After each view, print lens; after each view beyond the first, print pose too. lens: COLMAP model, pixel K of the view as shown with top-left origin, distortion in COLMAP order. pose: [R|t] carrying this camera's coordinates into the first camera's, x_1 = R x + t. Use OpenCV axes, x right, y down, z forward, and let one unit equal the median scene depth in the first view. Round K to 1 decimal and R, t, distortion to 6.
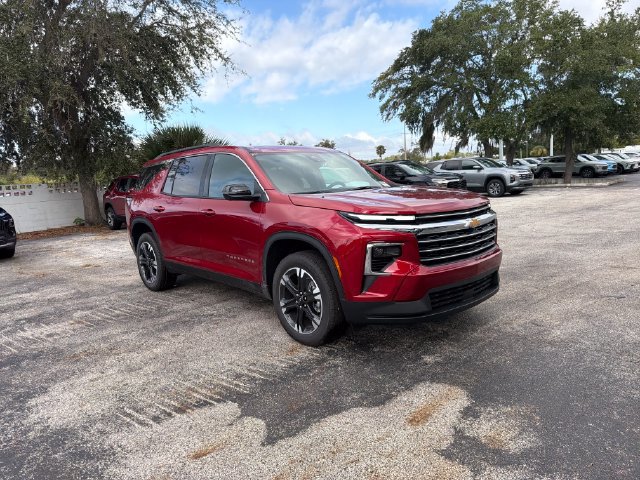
lens RADIAL K [[453.4, 0, 317.1], [0, 453.4, 240.0], [0, 0, 1]] dist [0.048307, -0.060800]
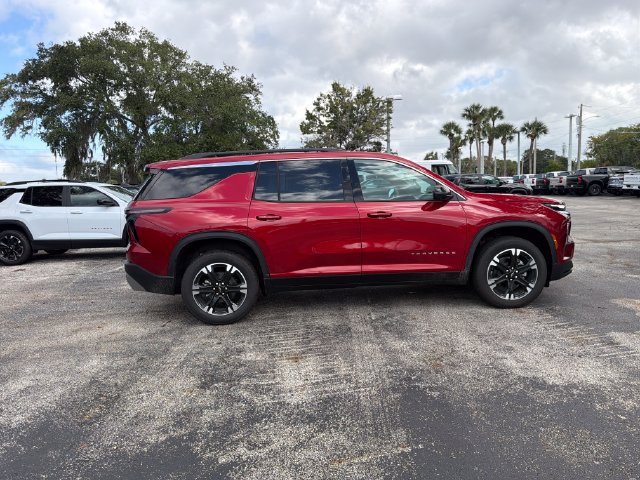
lens RADIAL K [[449.0, 0, 317.5], [0, 449.0, 242.6], [0, 0, 1]] dist [0.048937, -0.062050]
pose [[0.619473, -0.057129, 0.782937, -0.295872], [0.110146, 0.993808, -0.014634, -0.000013], [-0.777252, 0.095302, 0.621929, 0.130409]]
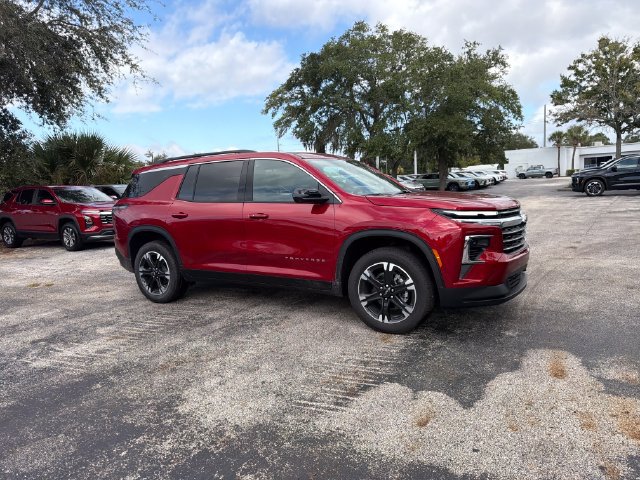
lens RADIAL K [[449.0, 0, 317.5], [0, 449.0, 242.6], [0, 0, 1]] dist [0.048937, -0.062050]
pose [[0.960607, -0.029239, 0.276367, -0.103606], [0.036752, 0.999081, -0.022041, 0.006555], [-0.275468, 0.031330, 0.960799, 0.001166]]
